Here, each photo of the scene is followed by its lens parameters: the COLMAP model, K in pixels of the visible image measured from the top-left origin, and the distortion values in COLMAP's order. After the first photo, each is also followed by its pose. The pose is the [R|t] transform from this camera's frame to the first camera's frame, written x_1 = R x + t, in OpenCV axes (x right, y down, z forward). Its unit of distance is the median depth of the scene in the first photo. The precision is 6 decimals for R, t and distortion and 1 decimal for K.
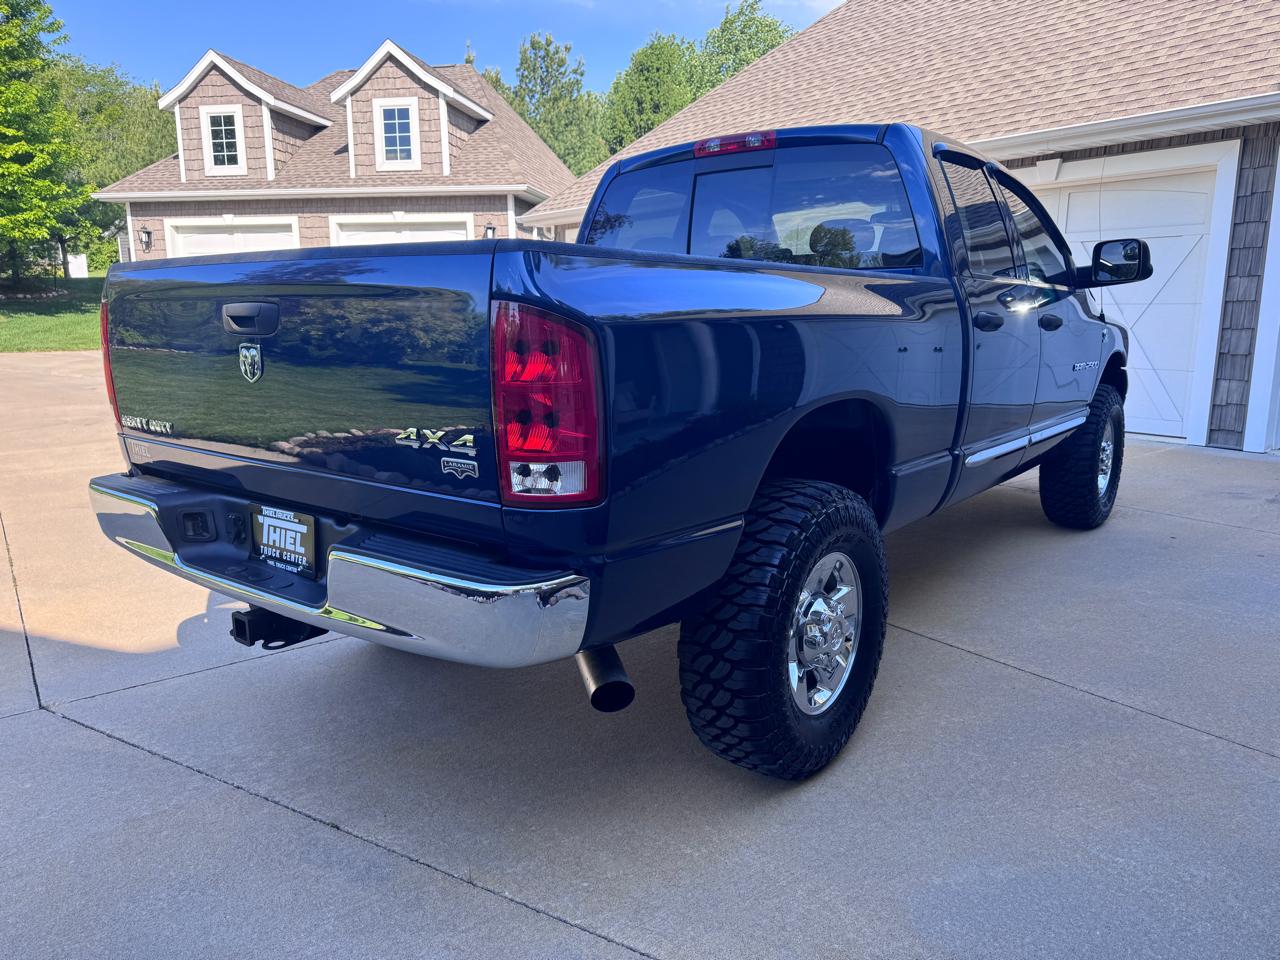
lens RADIAL K [[918.4, 0, 642.3], [0, 918.4, 472.8], [0, 0, 1]] dist [0.004878, -0.003028]
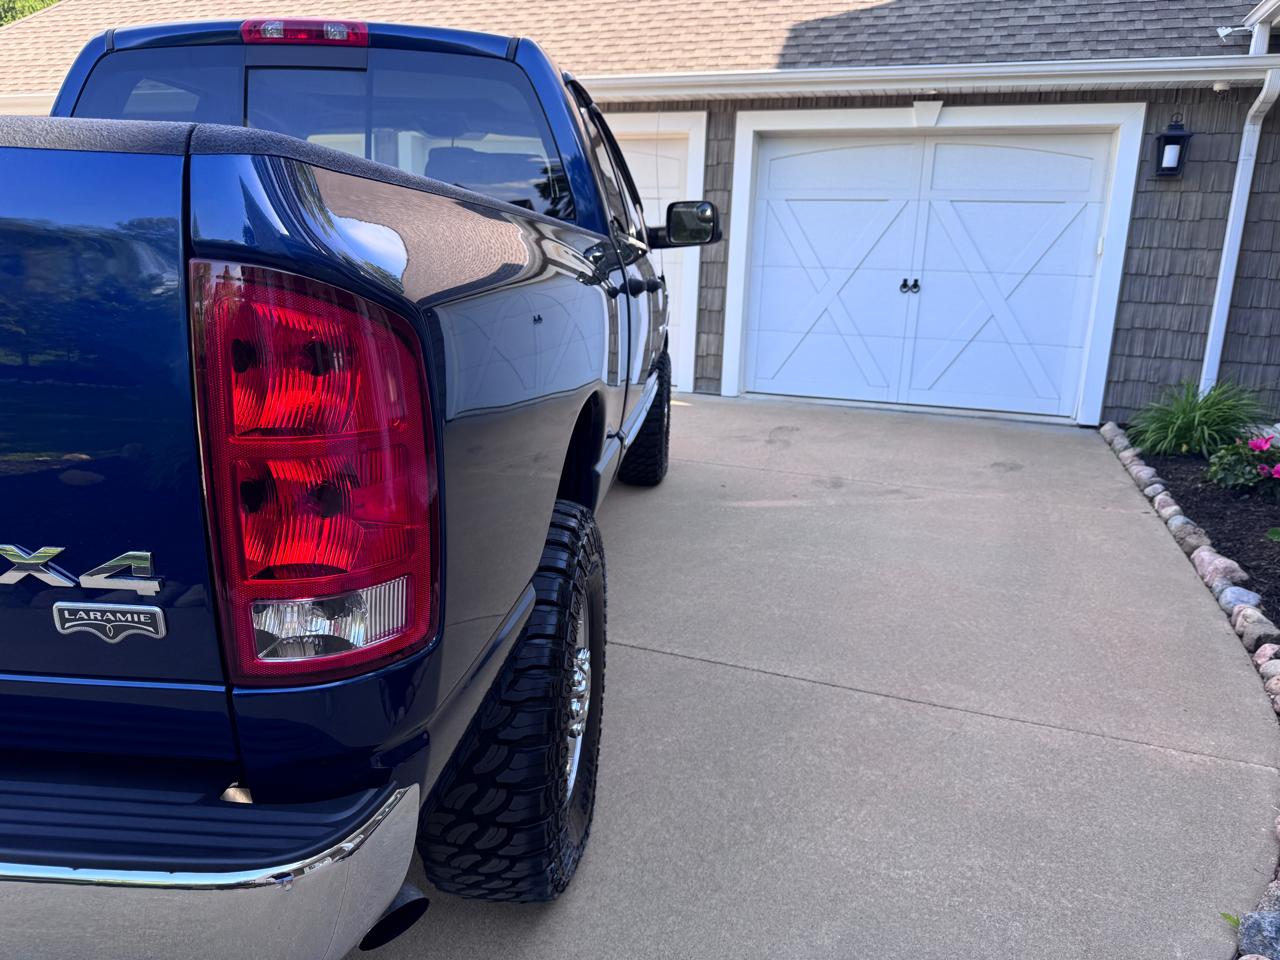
lens RADIAL K [[907.3, 0, 643.3], [0, 907.3, 477.4], [0, 0, 1]] dist [0.036545, -0.032005]
pose [[0.829360, -0.101600, 0.549399, -0.078834], [0.065731, 0.994241, 0.084639, -0.035124], [-0.554834, -0.034084, 0.831262, 0.165398]]
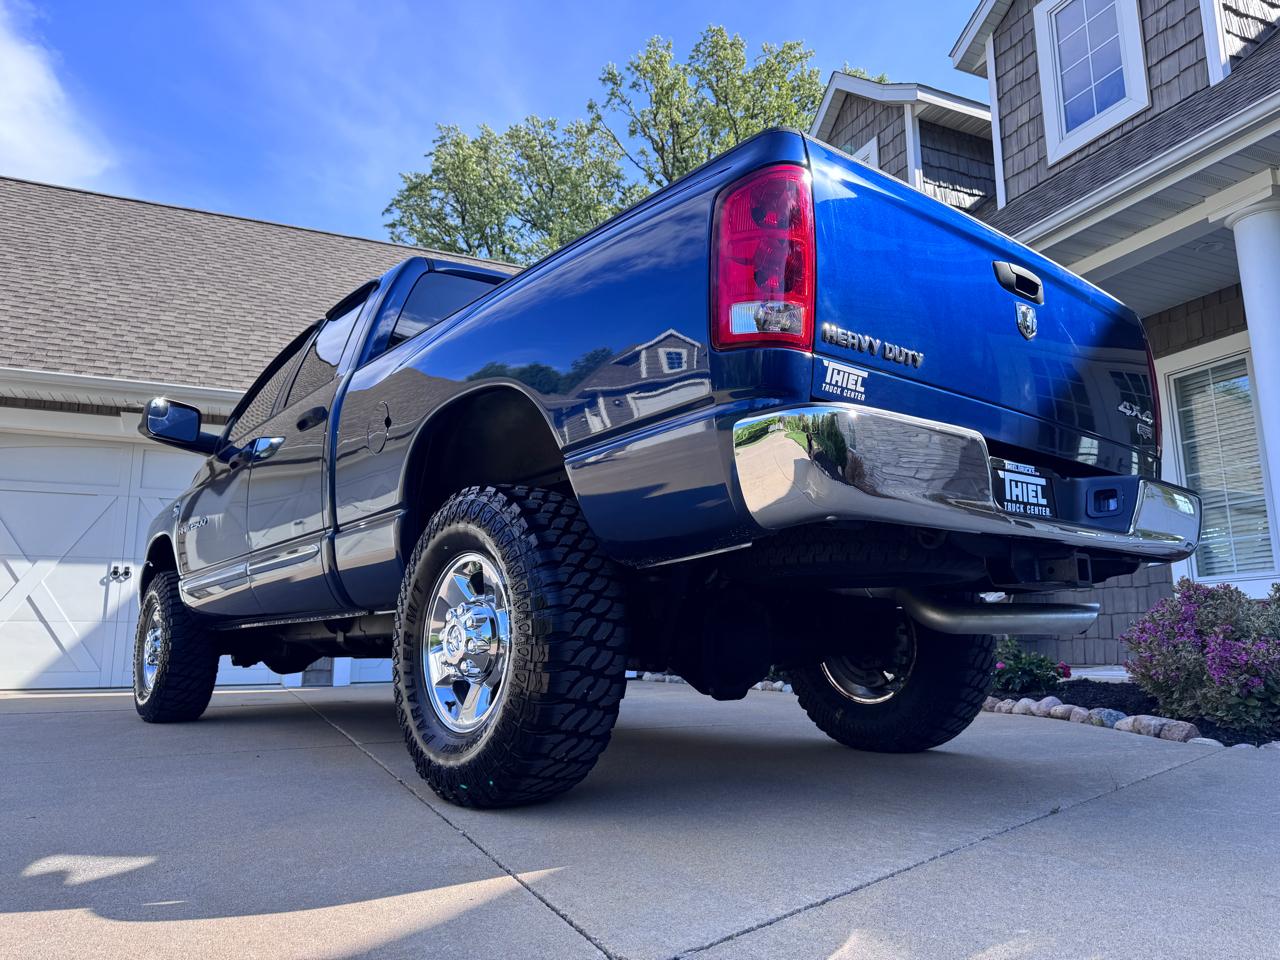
lens RADIAL K [[901.1, 0, 643.8], [0, 901.1, 475.2], [0, 0, 1]] dist [0.063034, -0.081190]
pose [[0.218142, 0.182589, 0.958684, -0.637998], [0.179751, 0.958018, -0.223363, 0.089032], [-0.959220, 0.221050, 0.176163, 0.543436]]
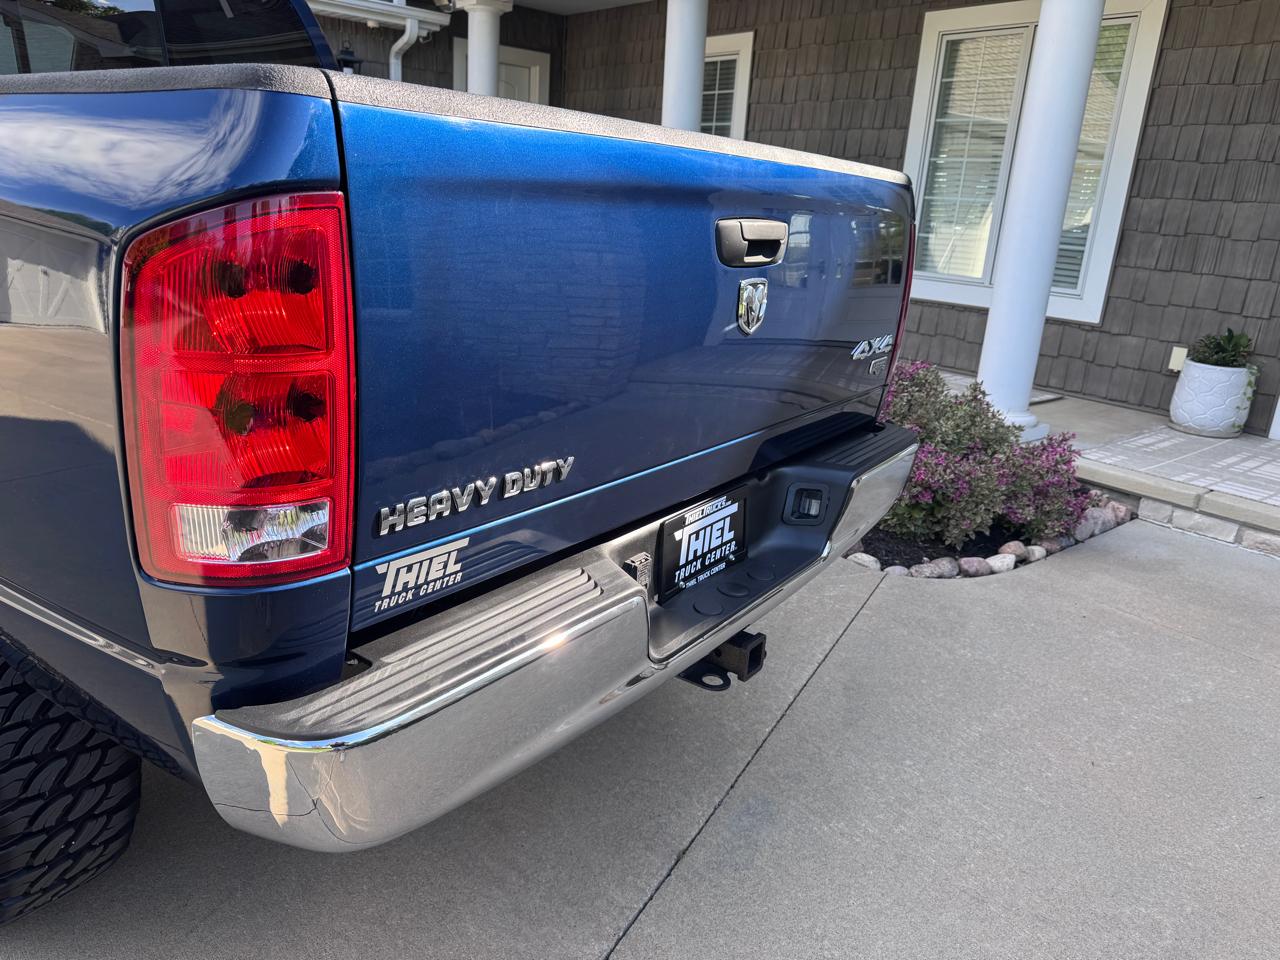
lens RADIAL K [[907.1, 0, 635.5], [0, 907.1, 473.3], [0, 0, 1]] dist [0.118121, -0.199439]
pose [[-0.043574, -0.288199, 0.956579, -0.483654], [0.110886, 0.950177, 0.291321, -0.090513], [-0.992877, 0.118766, -0.009446, 0.472090]]
